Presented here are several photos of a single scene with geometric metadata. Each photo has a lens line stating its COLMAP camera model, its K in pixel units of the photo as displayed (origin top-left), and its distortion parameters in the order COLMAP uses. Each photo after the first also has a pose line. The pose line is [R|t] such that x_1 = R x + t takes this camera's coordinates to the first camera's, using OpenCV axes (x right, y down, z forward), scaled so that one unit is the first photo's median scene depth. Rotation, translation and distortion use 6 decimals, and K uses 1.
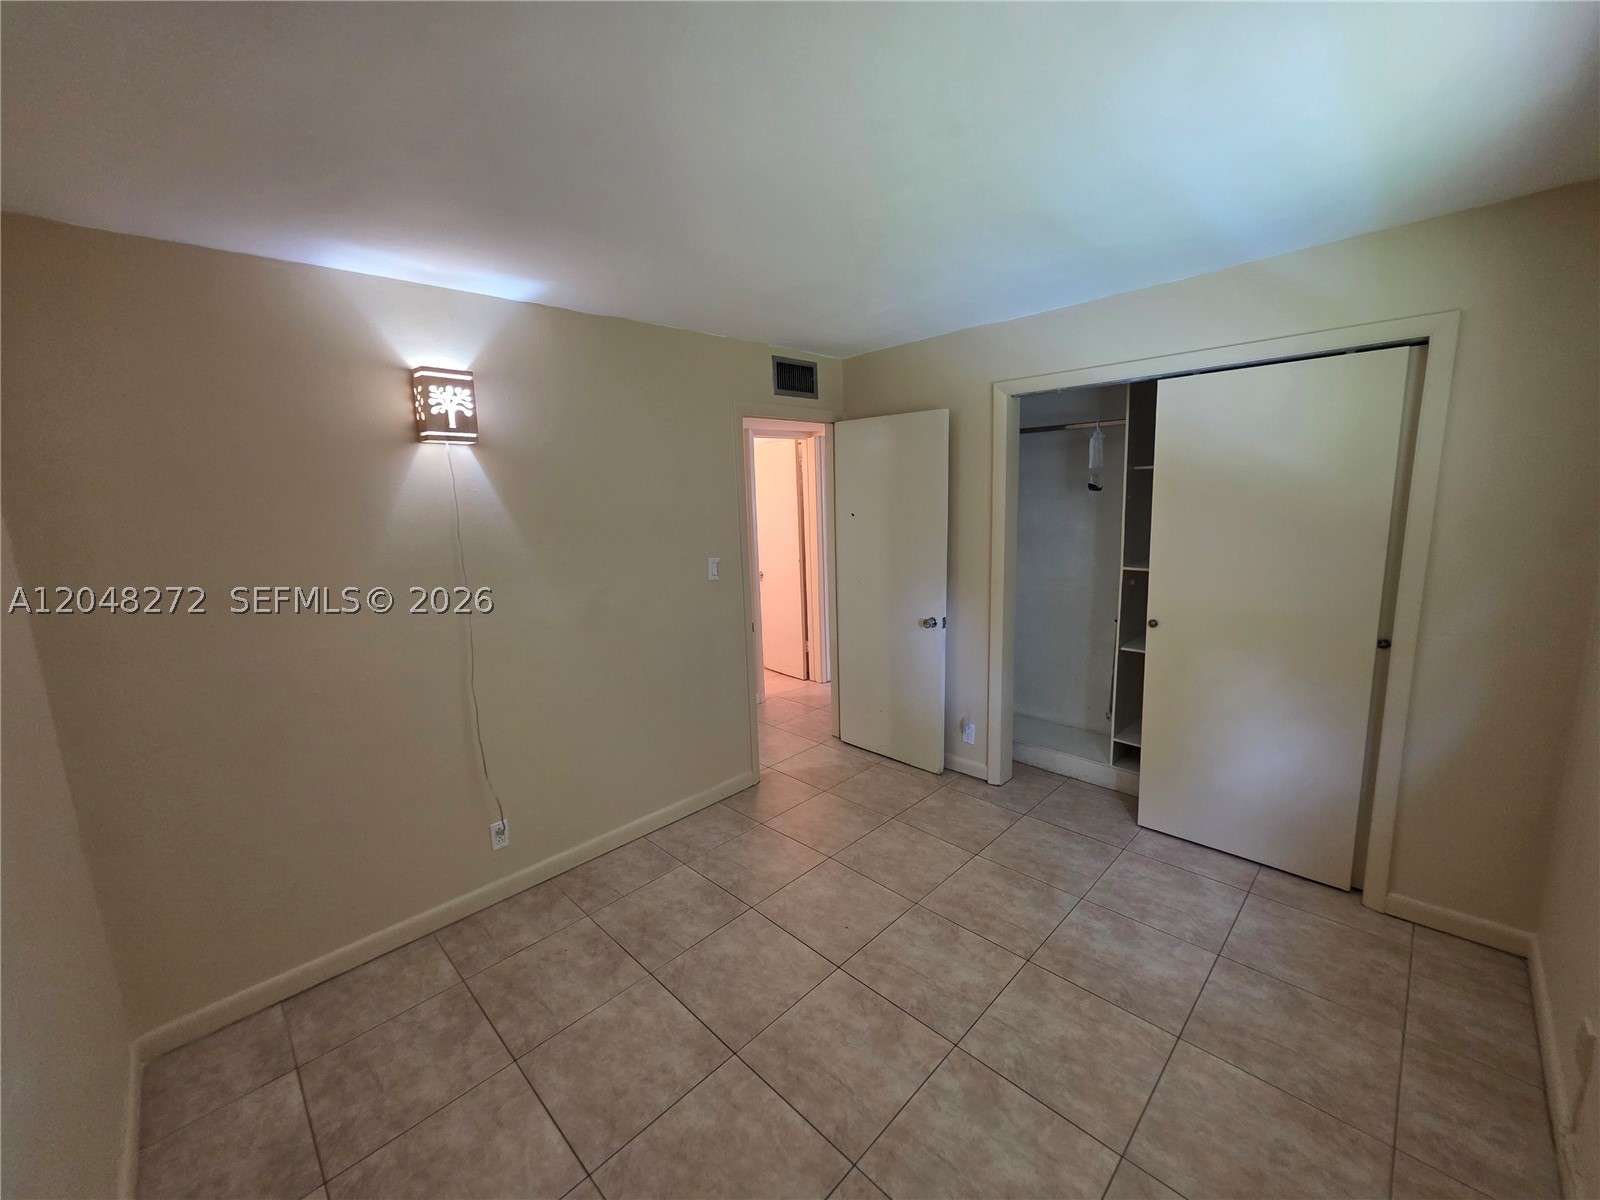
lens RADIAL K [[637.1, 0, 794.7], [0, 637.1, 596.2], [0, 0, 1]] dist [0.002315, 0.000090]
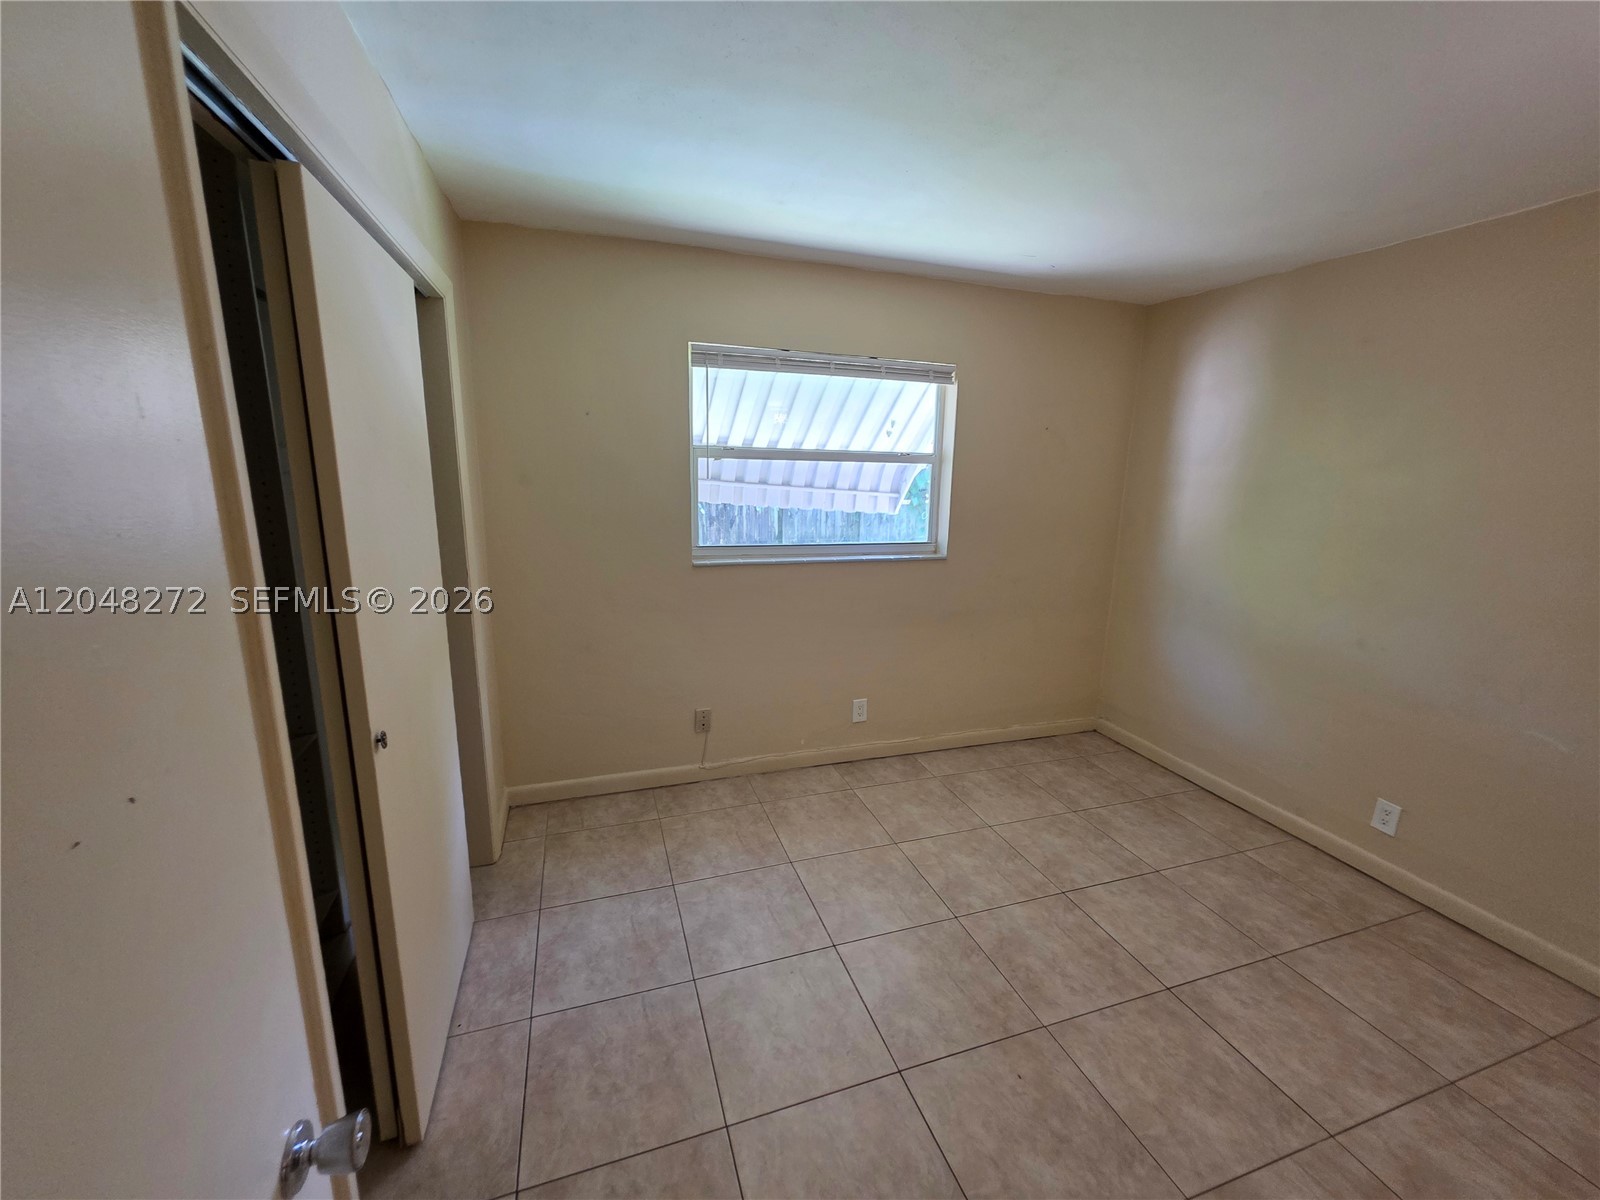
lens RADIAL K [[637.1, 0, 794.7], [0, 637.1, 596.2], [0, 0, 1]] dist [0.002315, 0.000090]
pose [[-0.897228, -0.075898, 0.434996, 0.048200], [0.084639, 0.937291, 0.338115, -0.285494], [-0.433380, 0.340184, -0.834540, 1.876233]]
